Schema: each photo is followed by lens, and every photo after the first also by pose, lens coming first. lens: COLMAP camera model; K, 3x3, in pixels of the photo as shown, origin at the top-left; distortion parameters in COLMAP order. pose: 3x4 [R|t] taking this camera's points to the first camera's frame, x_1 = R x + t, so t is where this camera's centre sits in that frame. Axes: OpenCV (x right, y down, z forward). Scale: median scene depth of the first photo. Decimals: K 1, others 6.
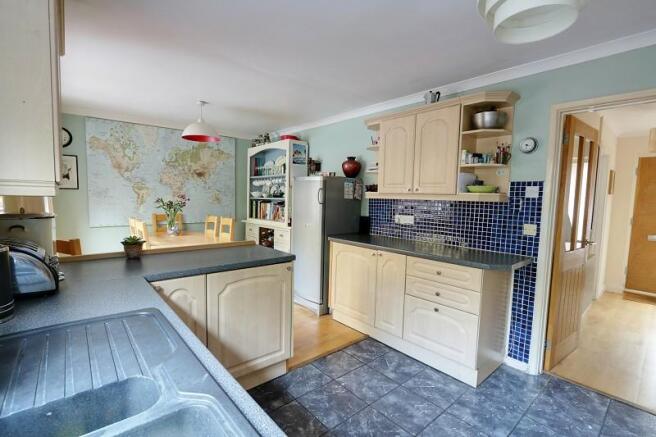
lens RADIAL K [[298.2, 0, 326.1], [0, 298.2, 221.3], [0, 0, 1]] dist [-0.022465, -0.000015]
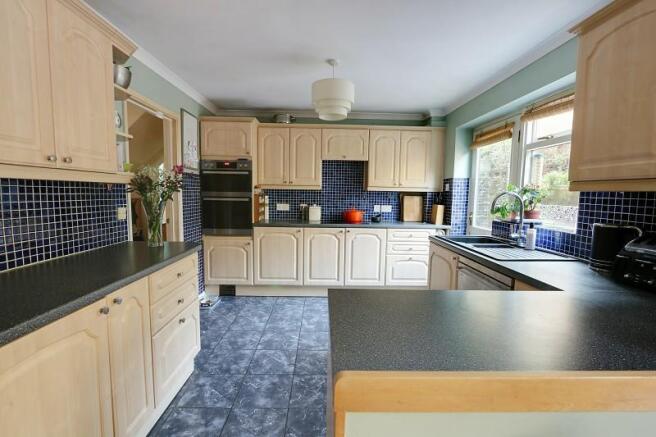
lens RADIAL K [[298.2, 0, 328.0], [0, 298.2, 219.0], [0, 0, 1]] dist [-0.022465, -0.000015]
pose [[-0.773420, -0.095352, 0.626682, -0.254357], [0.008098, 0.987055, 0.160179, -0.062399], [-0.633843, 0.128960, -0.762635, 0.823903]]
